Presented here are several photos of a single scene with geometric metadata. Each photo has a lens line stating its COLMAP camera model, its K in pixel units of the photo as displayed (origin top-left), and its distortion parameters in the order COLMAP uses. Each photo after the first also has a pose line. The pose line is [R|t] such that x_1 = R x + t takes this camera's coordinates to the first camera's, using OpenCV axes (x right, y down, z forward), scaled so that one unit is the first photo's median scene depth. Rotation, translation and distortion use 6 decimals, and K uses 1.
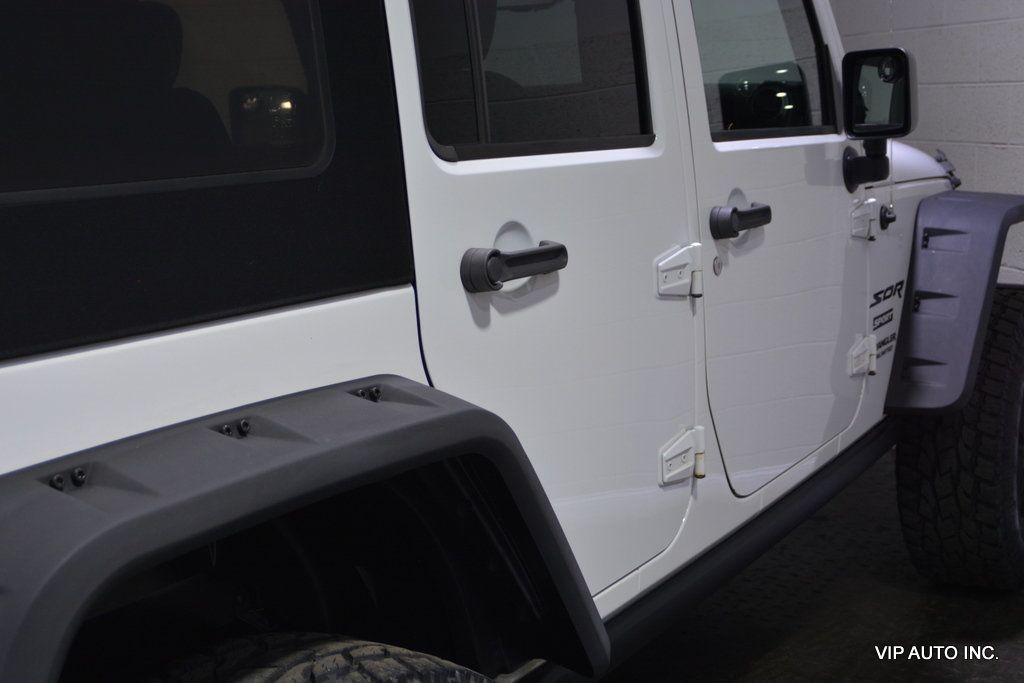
lens RADIAL K [[1402.3, 0, 512.0], [0, 1402.3, 341.5], [0, 0, 1]] dist [-0.047853, -0.031695]
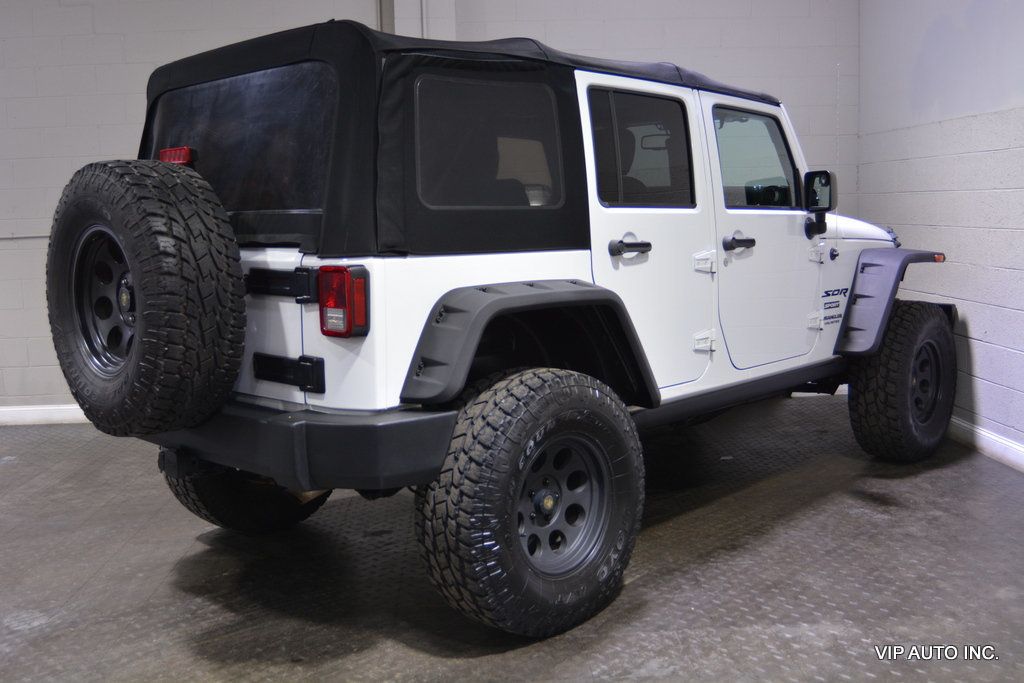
lens RADIAL K [[1068.8, 0, 512.0], [0, 1068.8, 341.5], [0, 0, 1]] dist [-0.009170, -0.003342]
pose [[0.984586, 0.046577, -0.168585, 0.082926], [-0.054230, 0.997683, -0.041079, 0.137351], [0.166281, 0.049589, 0.984831, -0.644924]]
